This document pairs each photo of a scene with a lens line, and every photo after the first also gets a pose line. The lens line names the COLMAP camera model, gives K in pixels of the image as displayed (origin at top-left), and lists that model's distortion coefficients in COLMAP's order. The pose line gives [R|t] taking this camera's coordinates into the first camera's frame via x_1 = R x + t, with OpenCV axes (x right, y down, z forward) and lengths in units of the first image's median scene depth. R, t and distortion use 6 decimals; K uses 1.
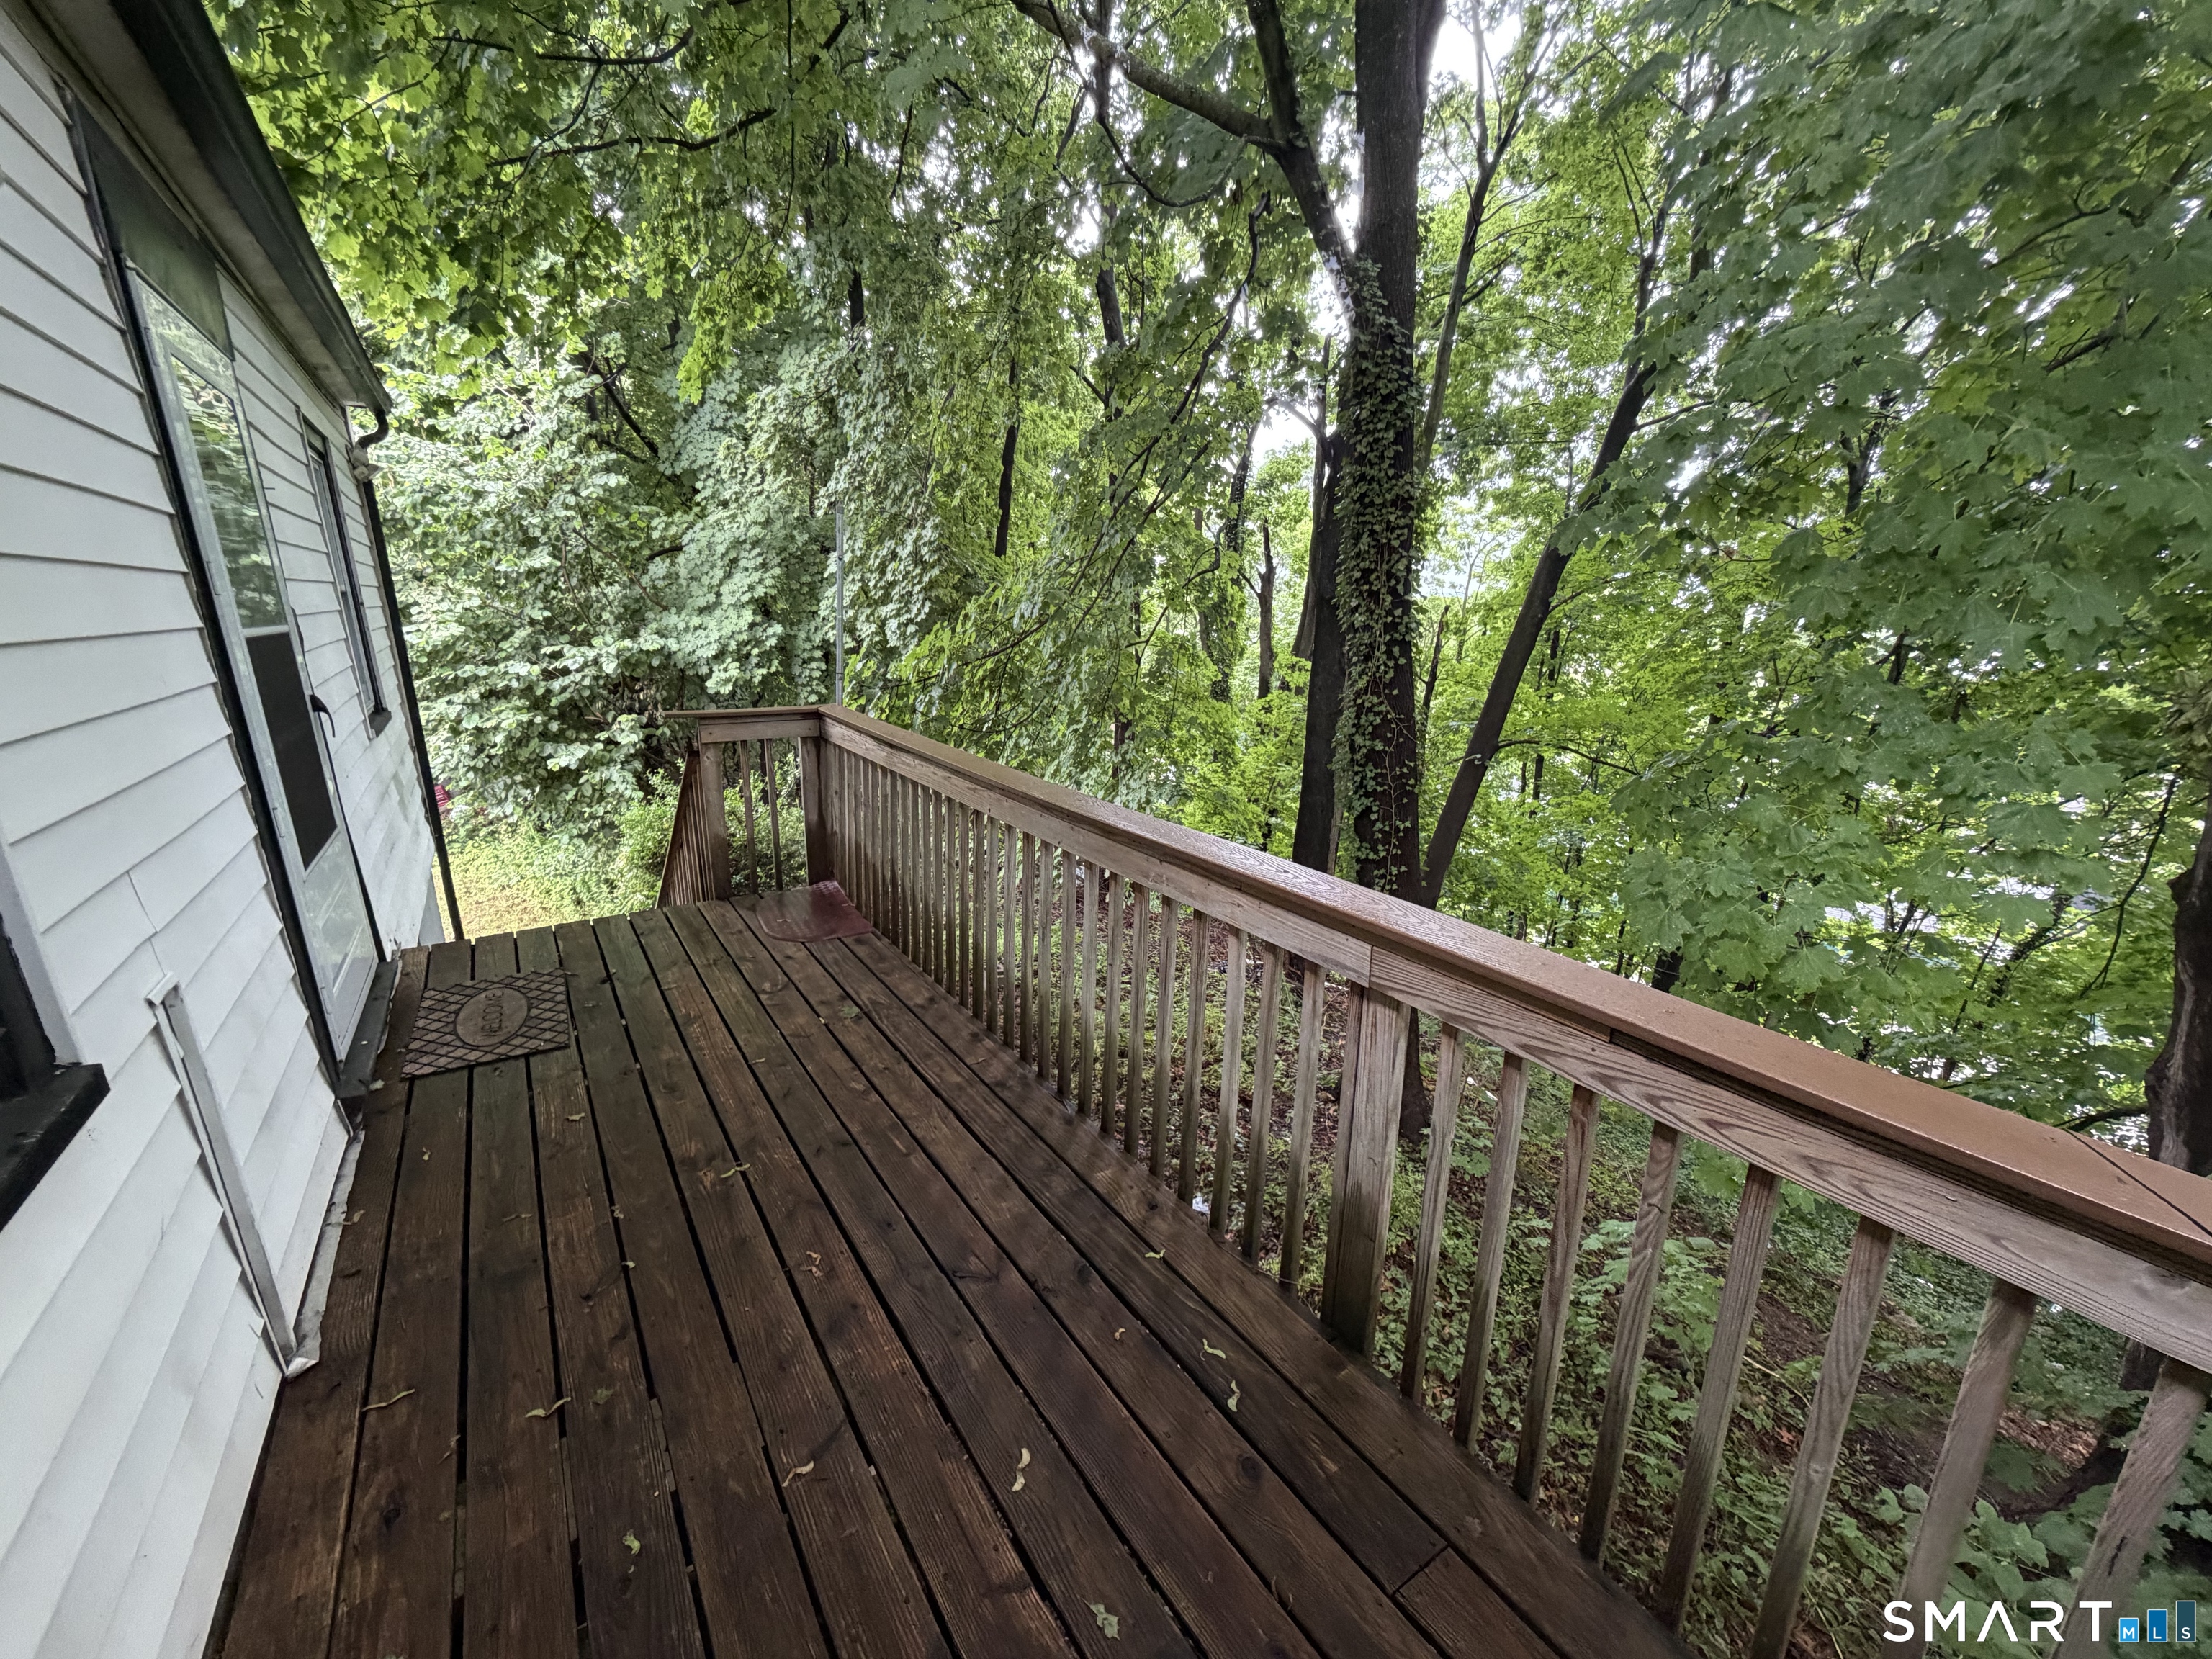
lens RADIAL K [[892.1, 0, 1108.7], [0, 892.1, 833.0], [0, 0, 1]] dist [0.002326, 0.000217]
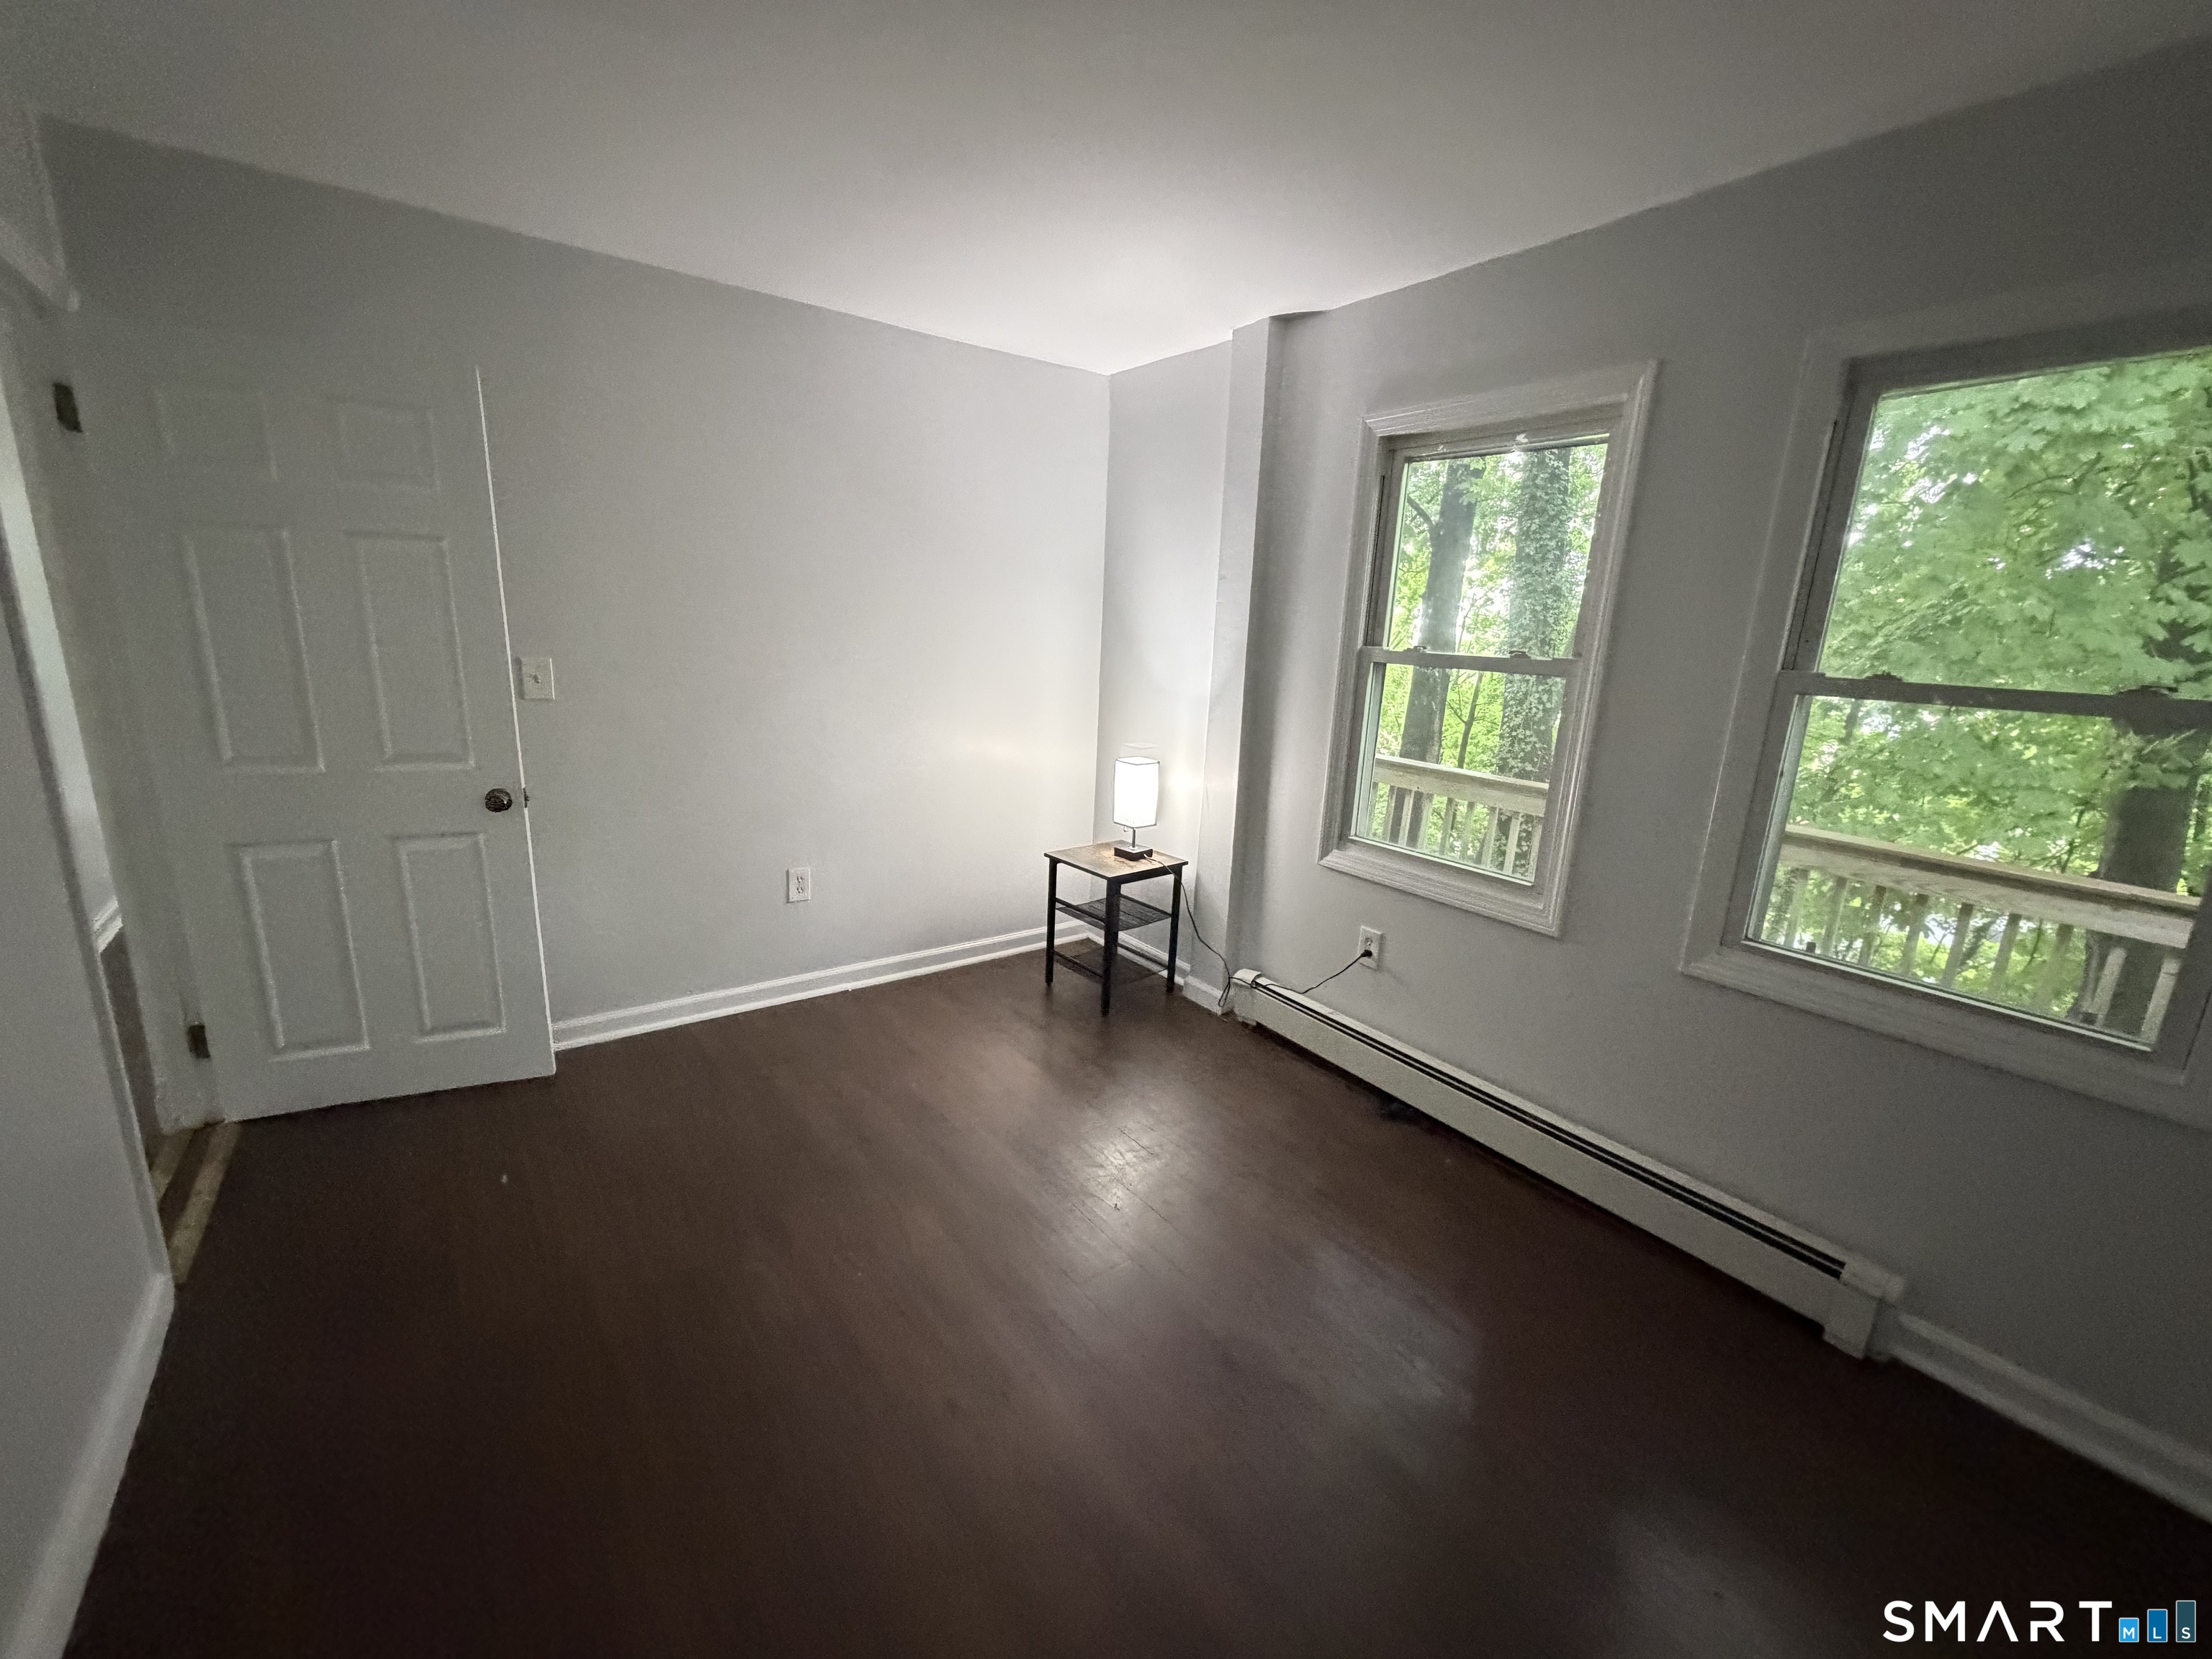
lens RADIAL K [[892.1, 0, 1108.7], [0, 892.1, 833.0], [0, 0, 1]] dist [0.002326, 0.000217]
pose [[0.997940, 0.035965, 0.053126, -1.439704], [-0.034408, 0.998959, -0.029934, 0.231638], [-0.054148, 0.028044, 0.998139, -1.118320]]
